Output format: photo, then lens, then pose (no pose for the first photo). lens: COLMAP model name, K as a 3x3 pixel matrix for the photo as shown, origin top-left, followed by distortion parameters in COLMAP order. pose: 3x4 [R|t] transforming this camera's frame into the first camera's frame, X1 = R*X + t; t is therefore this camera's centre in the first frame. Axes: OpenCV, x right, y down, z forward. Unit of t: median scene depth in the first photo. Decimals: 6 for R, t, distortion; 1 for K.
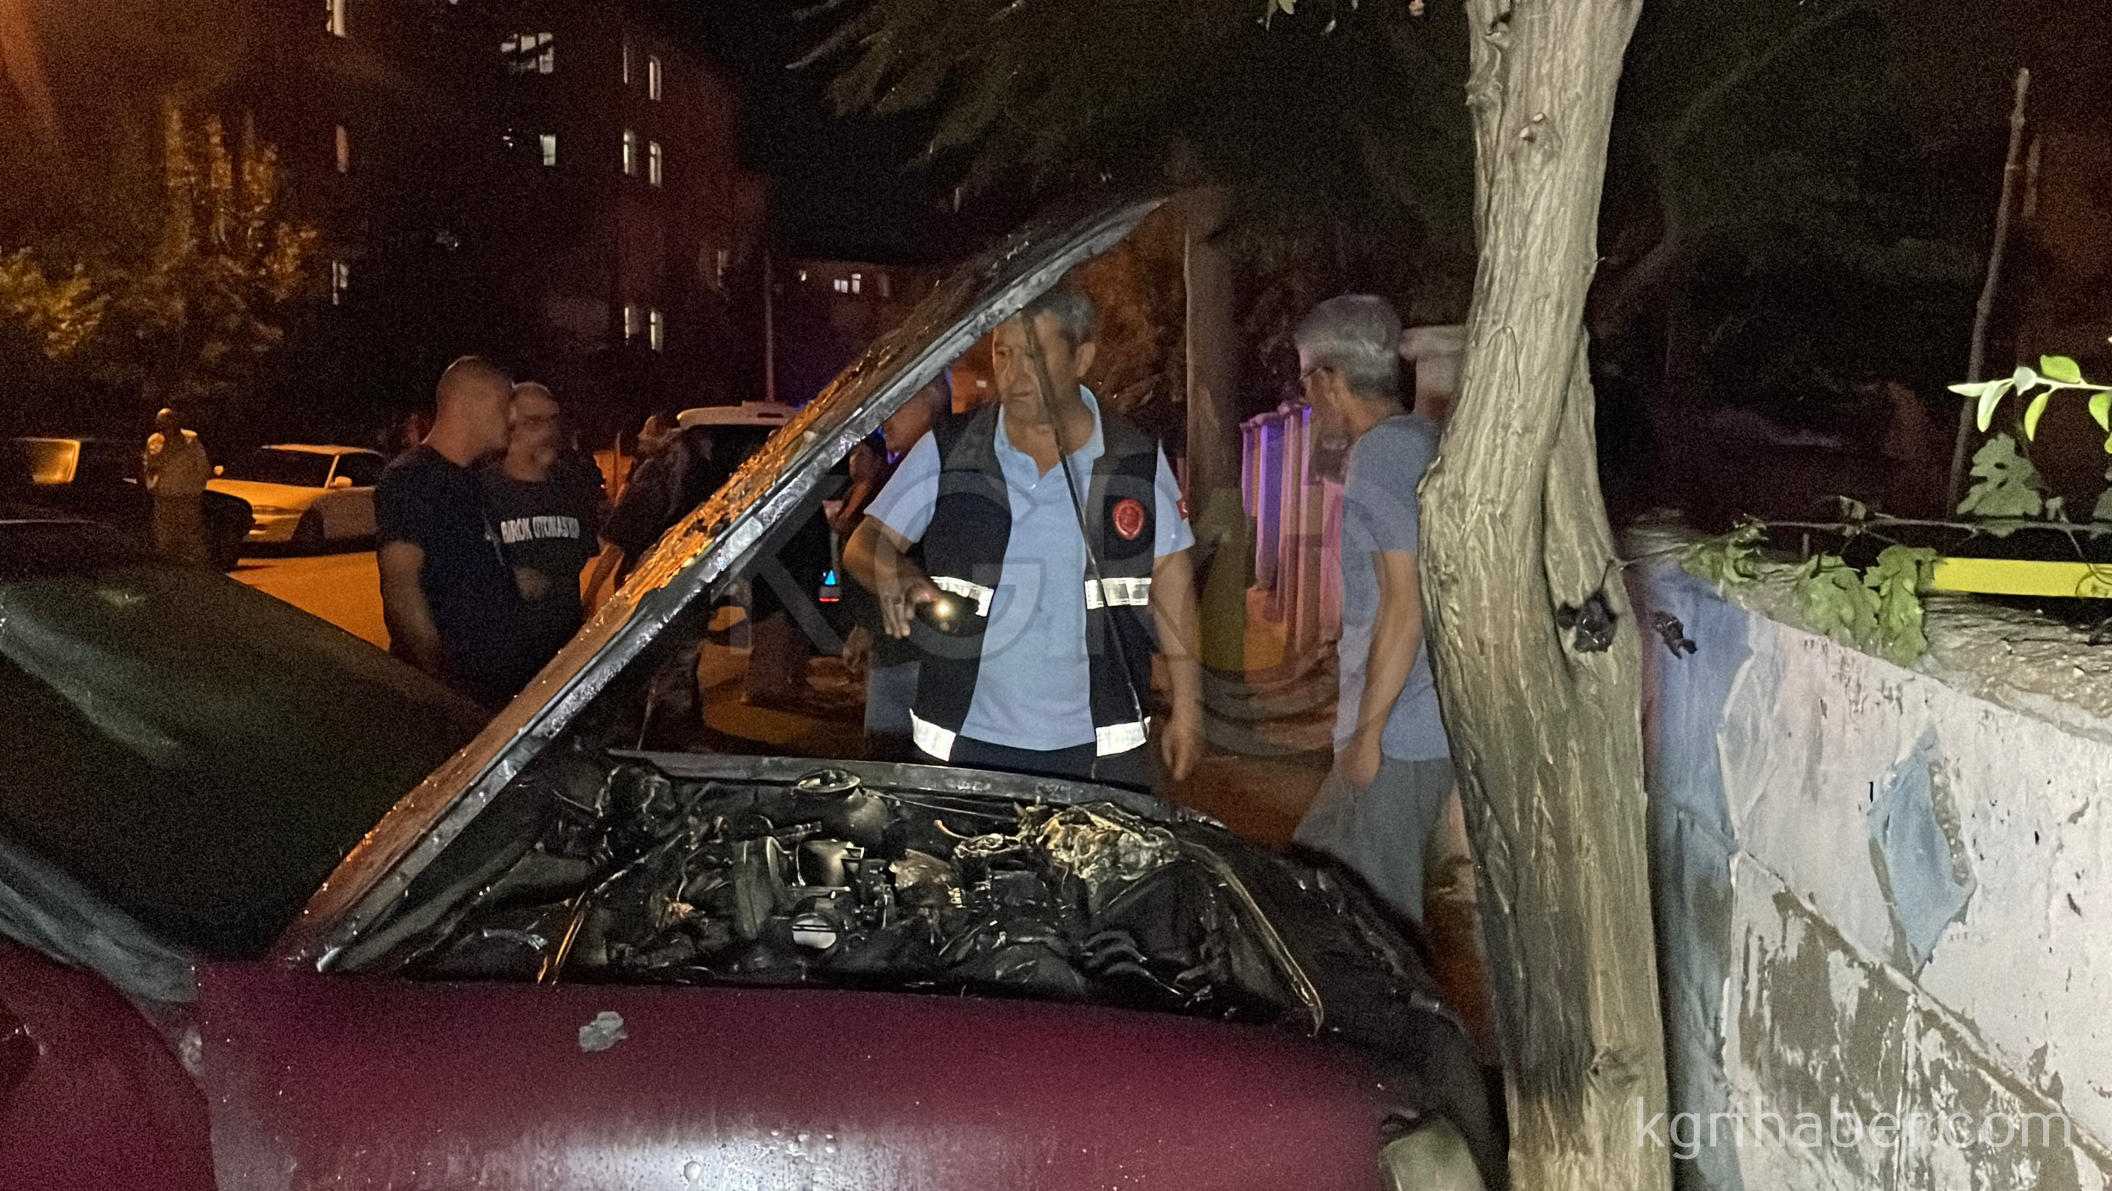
lens RADIAL K [[1833.9, 0, 1054.4], [0, 1833.9, 584.3], [0, 0, 1]] dist [0.045736, -0.035722]
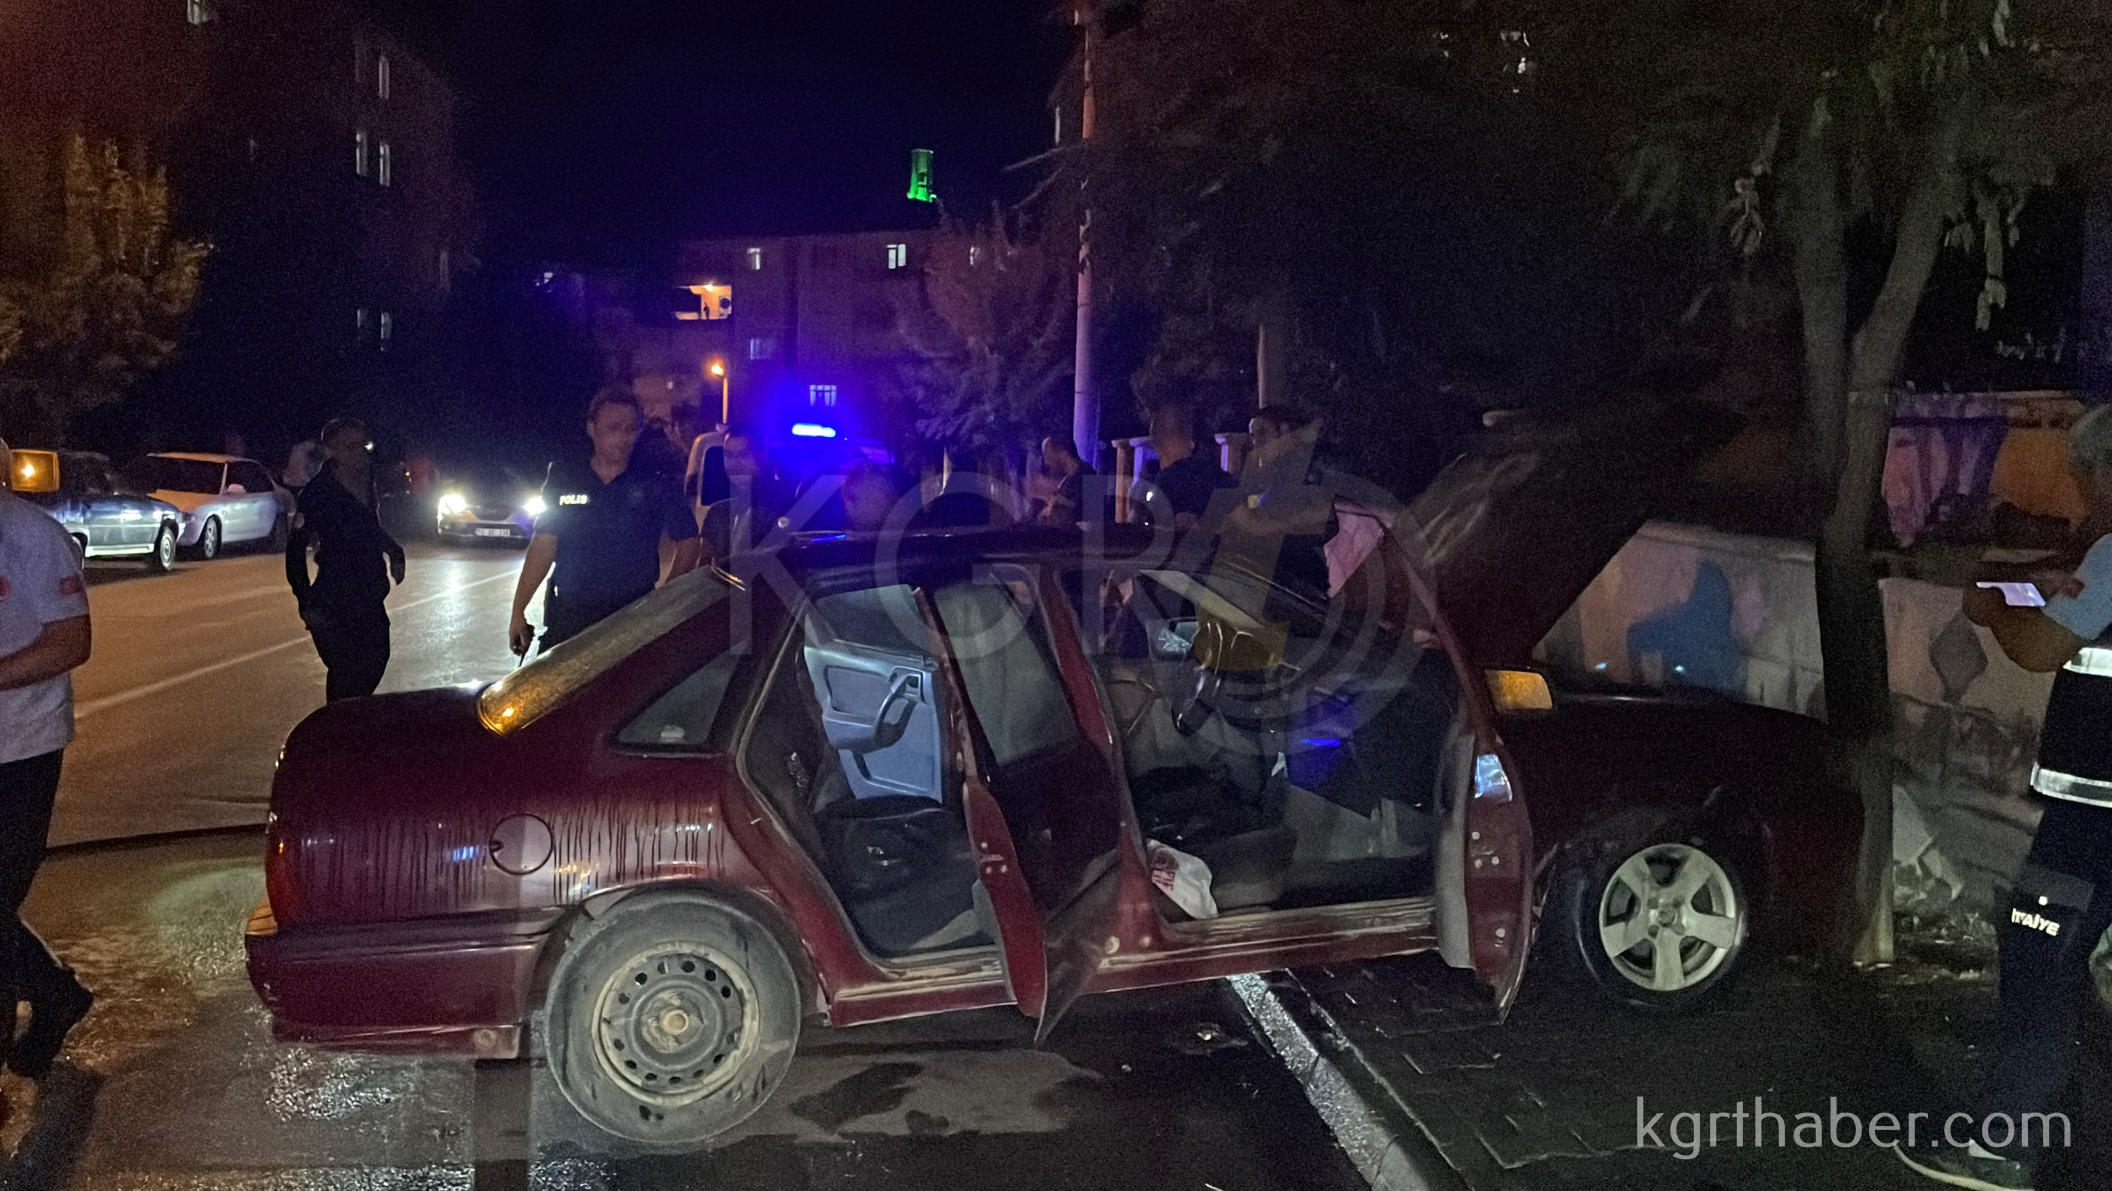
lens RADIAL K [[1833.9, 0, 1054.2], [0, 1833.9, 592.6], [0, 0, 1]] dist [0.045736, -0.035722]
pose [[0.984005, -0.006949, 0.178005, -1.335163], [0.006448, 0.999973, 0.003392, 0.038325], [-0.178024, -0.002190, 0.984024, -1.445583]]
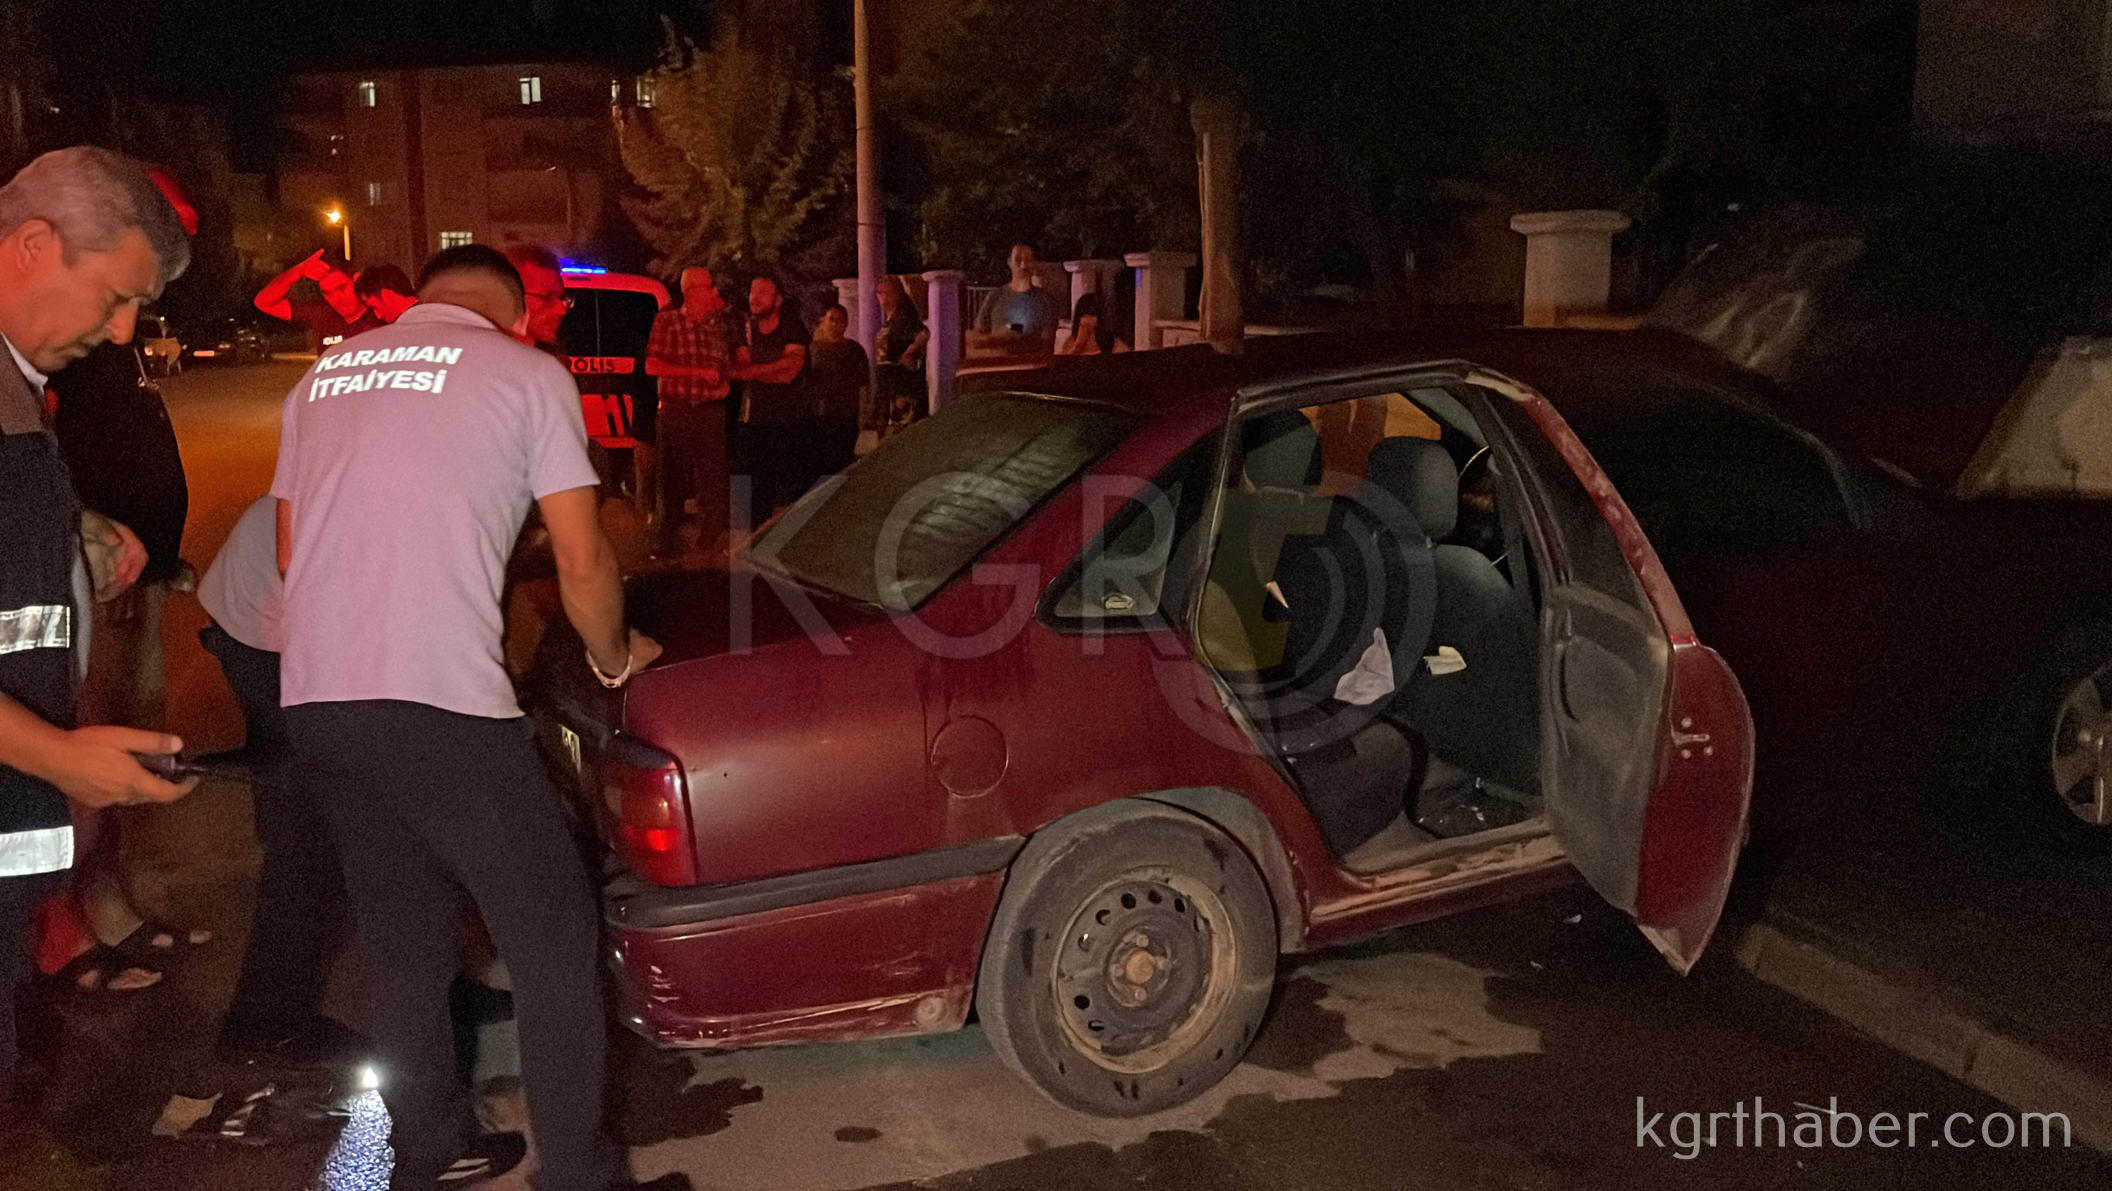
lens RADIAL K [[1833.9, 0, 1050.9], [0, 1833.9, 592.7], [0, 0, 1]] dist [0.045736, -0.035722]
pose [[0.930929, -0.075588, 0.357292, -2.053938], [0.045634, 0.994755, 0.091547, 0.041608], [-0.362337, -0.068919, 0.929496, -0.770543]]
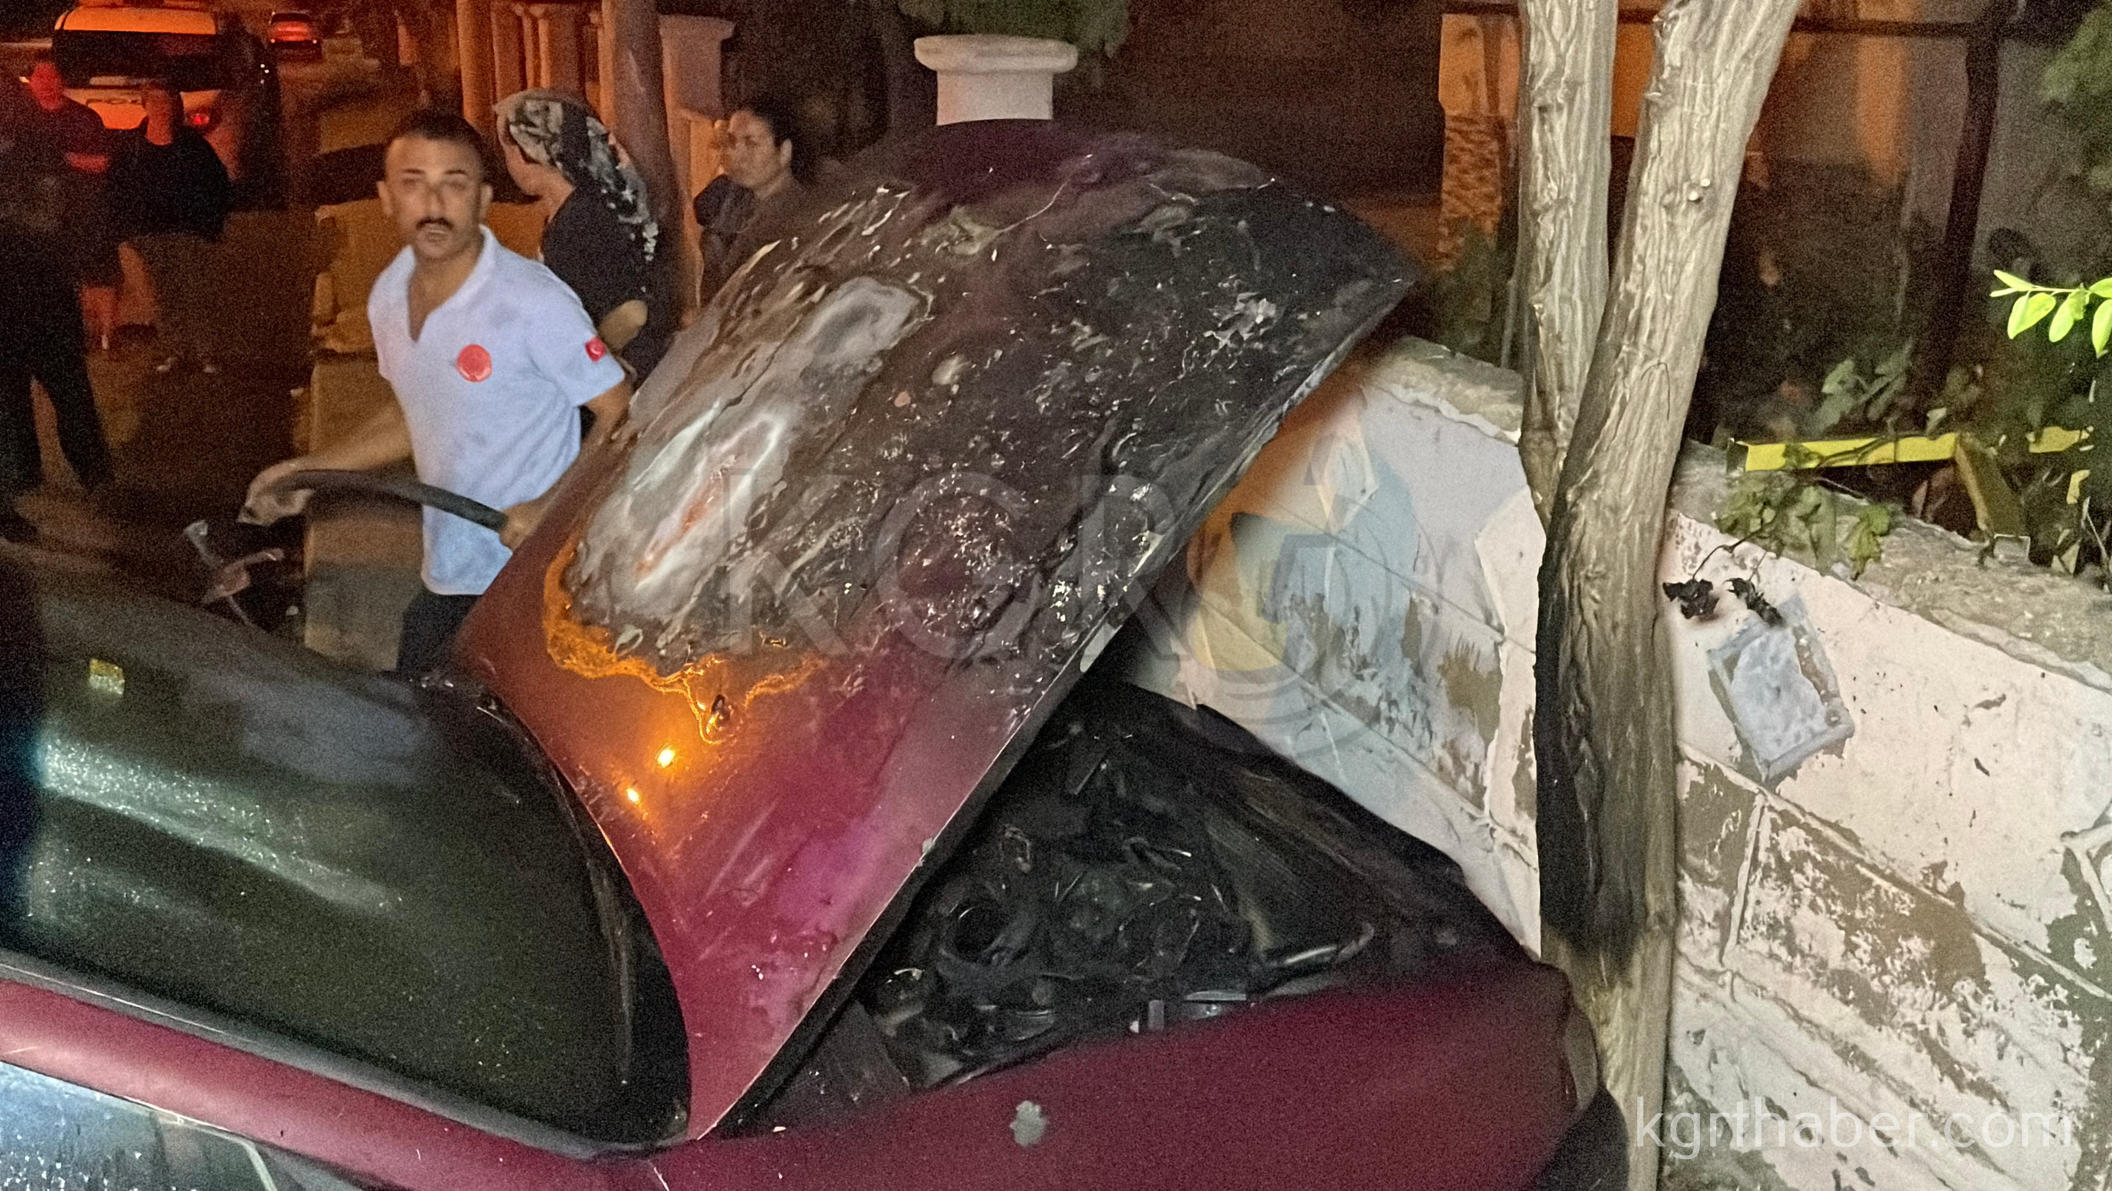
lens RADIAL K [[1833.9, 0, 1068.8], [0, 1833.9, 597.9], [0, 0, 1]] dist [0.045736, -0.035722]
pose [[0.905204, -0.127463, 0.405411, -0.504227], [0.024376, 0.967963, 0.249907, -0.258478], [-0.424277, -0.216334, 0.879311, 0.098751]]
